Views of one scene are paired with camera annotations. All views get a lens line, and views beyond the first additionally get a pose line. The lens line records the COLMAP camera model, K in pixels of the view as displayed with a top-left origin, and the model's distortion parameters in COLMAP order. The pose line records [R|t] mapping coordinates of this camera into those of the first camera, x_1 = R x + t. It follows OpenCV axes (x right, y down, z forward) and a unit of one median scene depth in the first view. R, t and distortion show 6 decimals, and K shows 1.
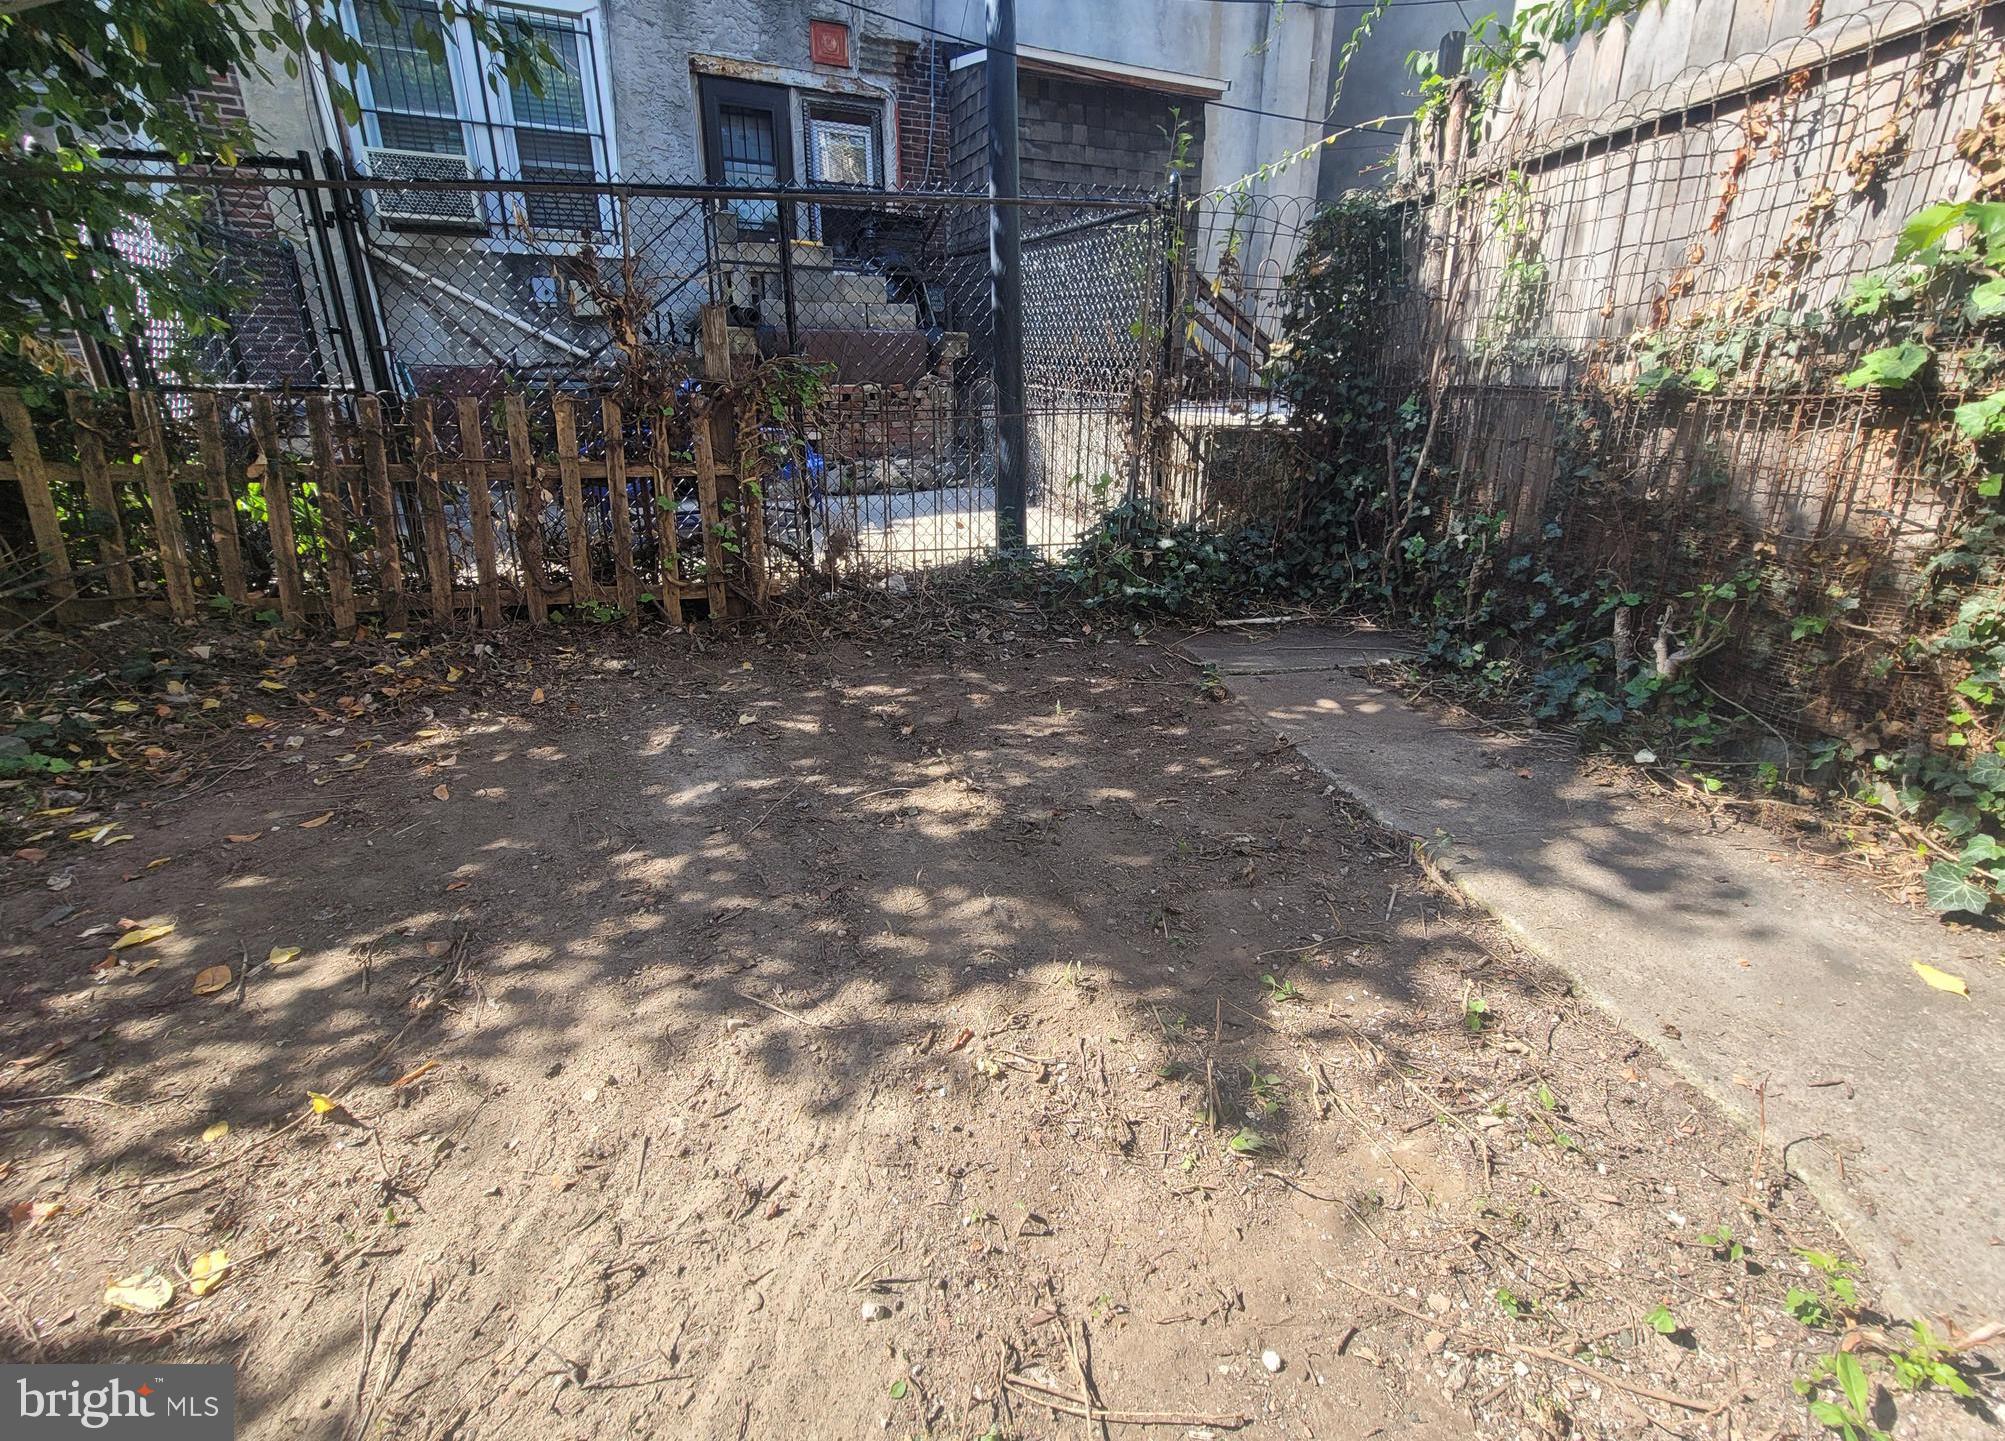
lens RADIAL K [[835.7, 0, 1005.0], [0, 835.7, 663.2], [0, 0, 1]] dist [0.001466, 0.000896]
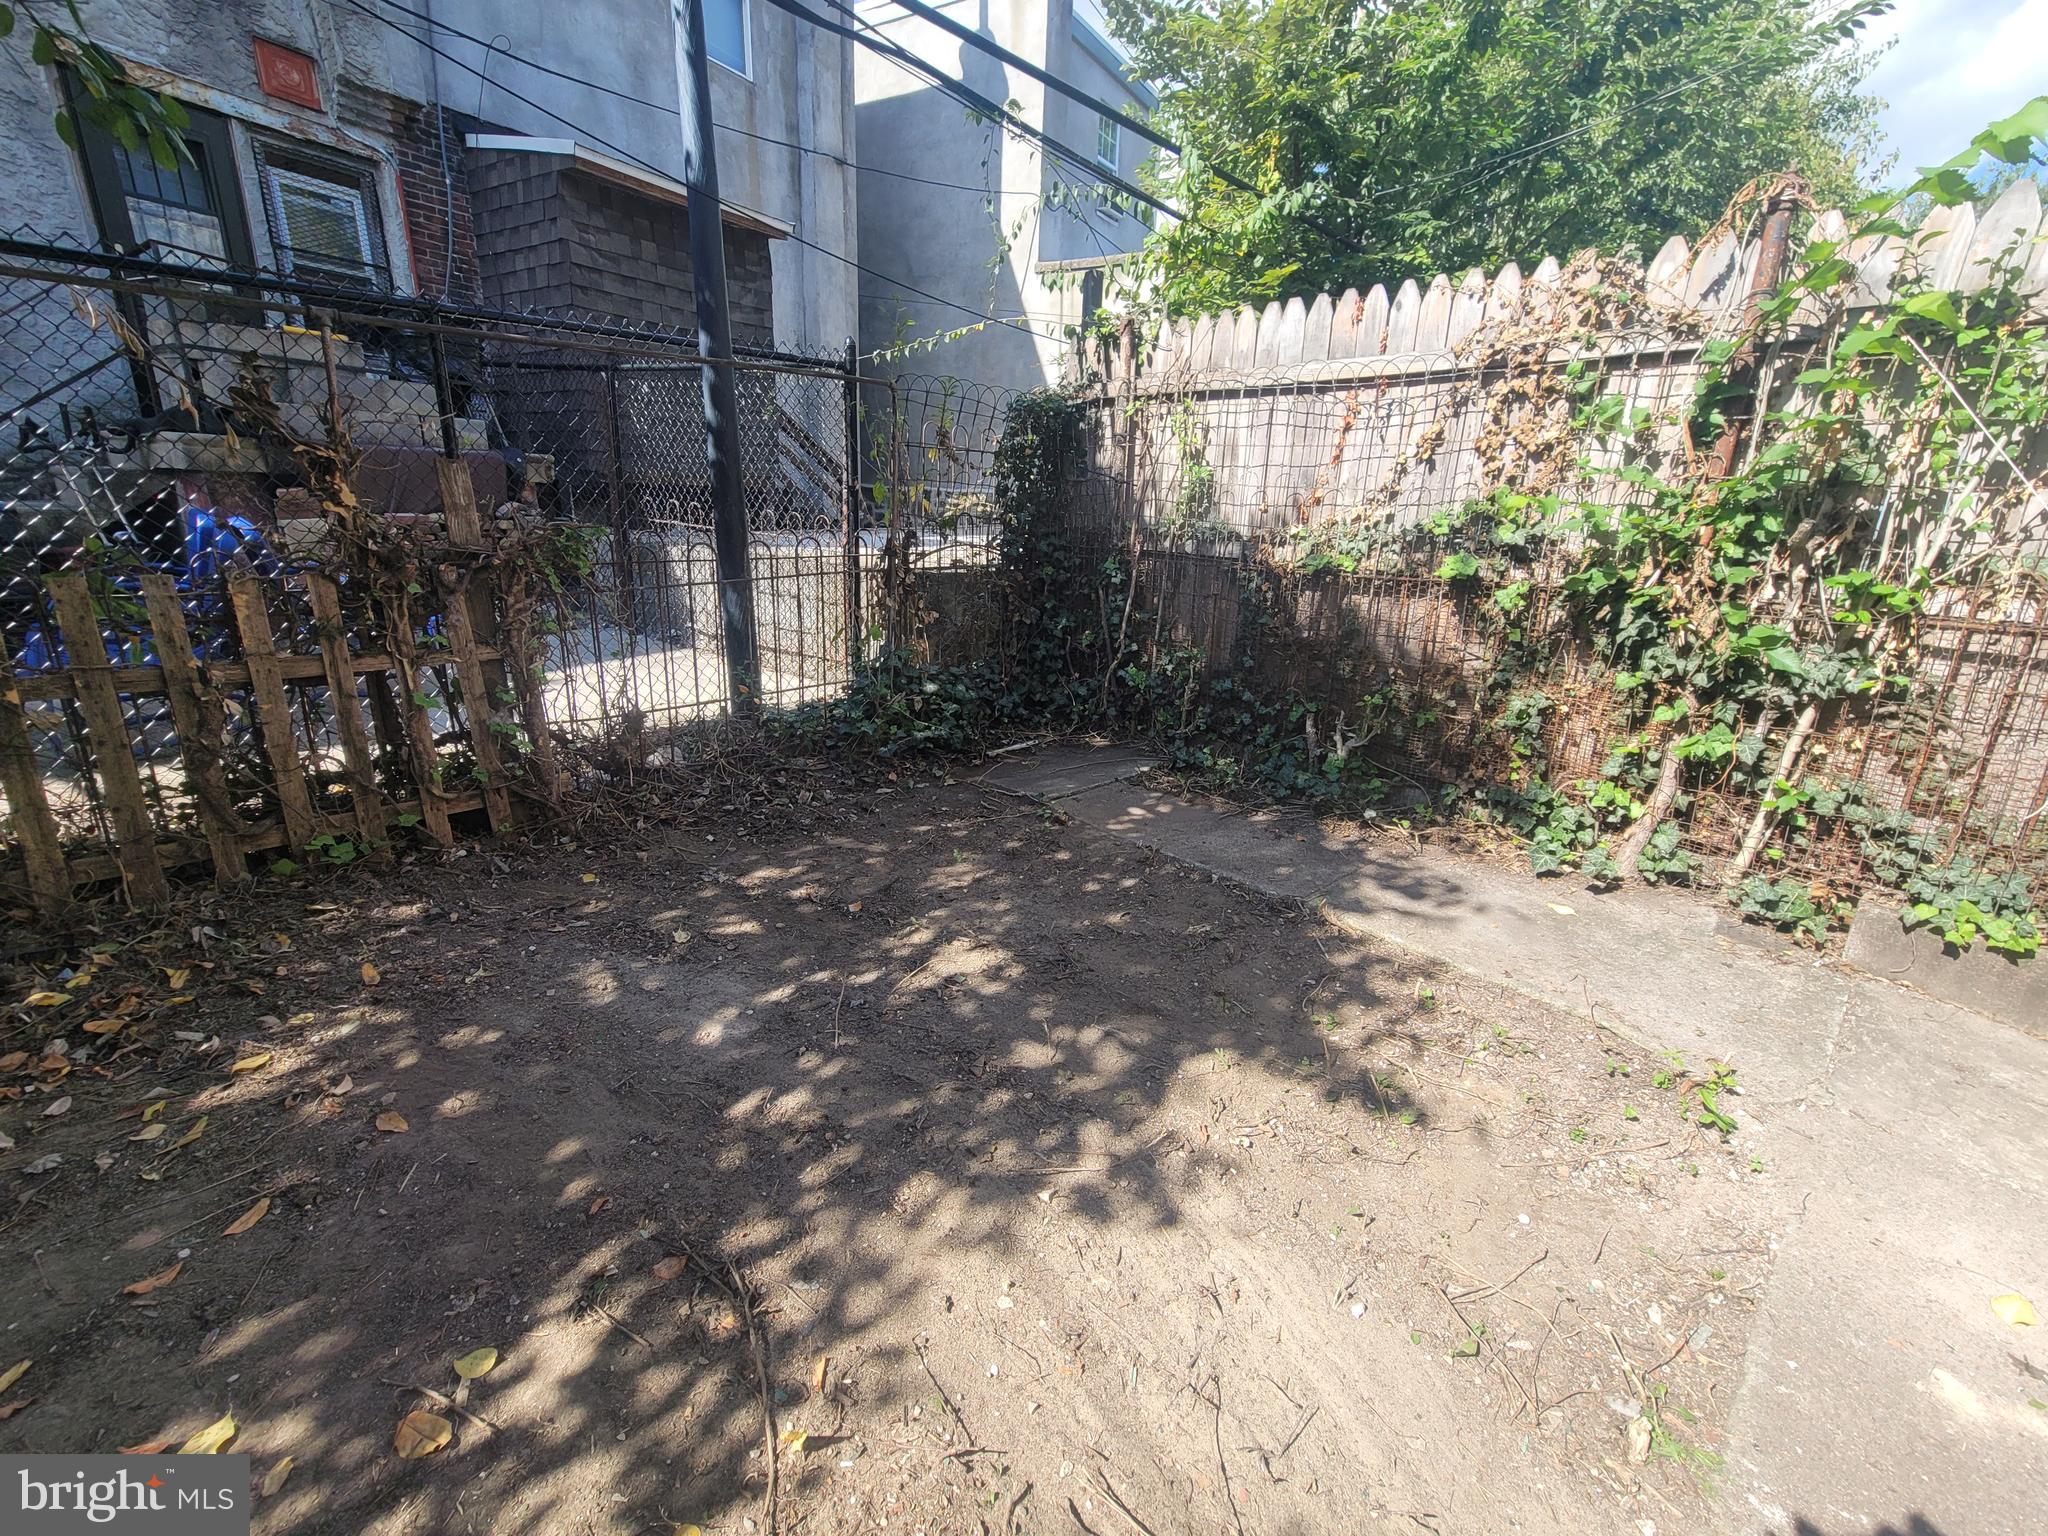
lens RADIAL K [[826.8, 0, 1024.0], [0, 826.8, 768.0], [0, 0, 1]] dist [0.000149, 0.003189]
pose [[0.842978, -0.140475, 0.519283, -0.477467], [0.143854, 0.989014, 0.034021, -0.099388], [-0.518358, 0.046022, 0.853925, 0.027491]]
